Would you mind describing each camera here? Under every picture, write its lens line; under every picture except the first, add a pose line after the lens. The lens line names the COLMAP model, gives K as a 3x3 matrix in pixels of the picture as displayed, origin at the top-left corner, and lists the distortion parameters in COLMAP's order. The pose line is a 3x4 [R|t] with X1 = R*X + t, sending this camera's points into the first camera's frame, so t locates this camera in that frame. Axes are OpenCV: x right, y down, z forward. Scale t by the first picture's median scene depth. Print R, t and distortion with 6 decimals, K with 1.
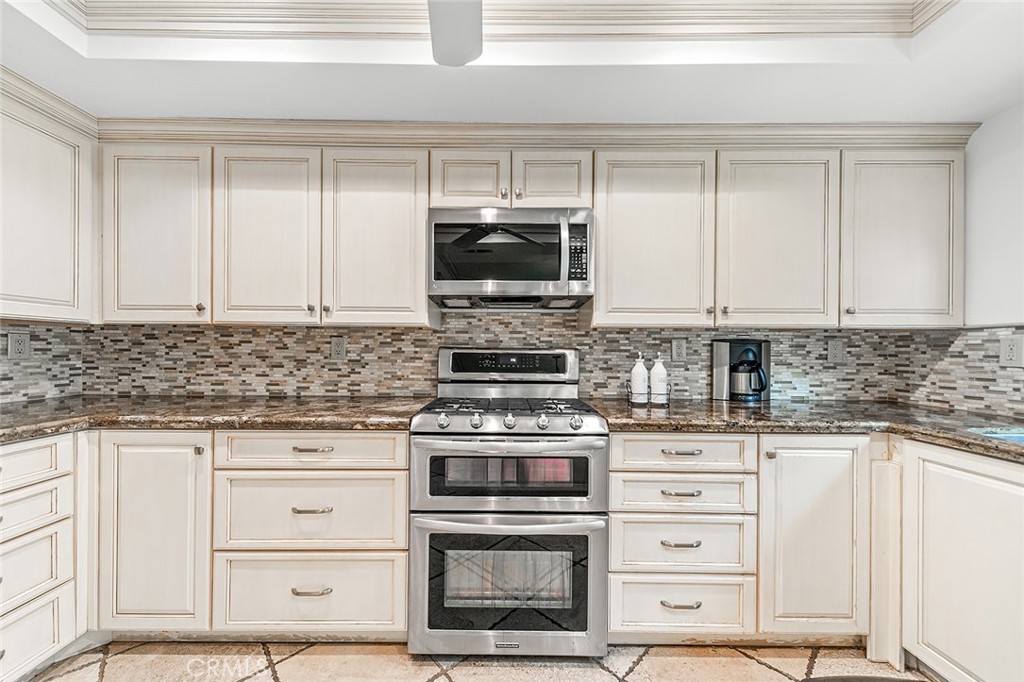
lens RADIAL K [[358.3, 0, 506.9], [0, 358.3, 349.0], [0, 0, 1]] dist [0.001125, -0.000028]
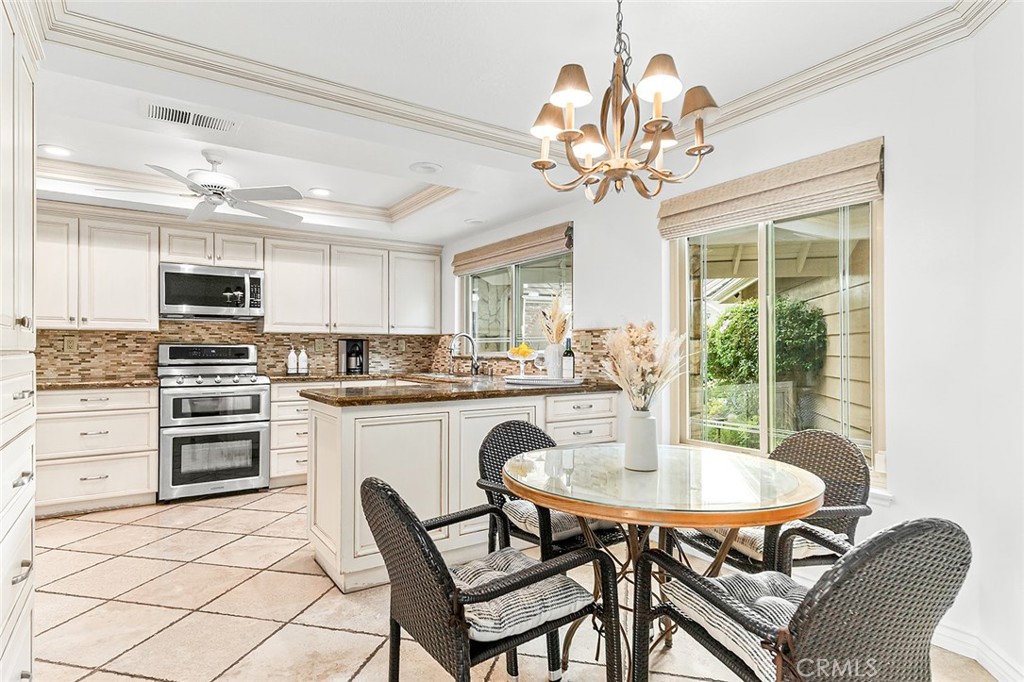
lens RADIAL K [[557.9, 0, 509.7], [0, 557.9, 348.4], [0, 0, 1]] dist [0.006831, 0.000619]
pose [[0.829122, -0.005208, 0.559044, -0.324345], [0.004551, 0.999986, 0.002567, 0.019421], [-0.559050, 0.000416, 0.829134, -2.113542]]
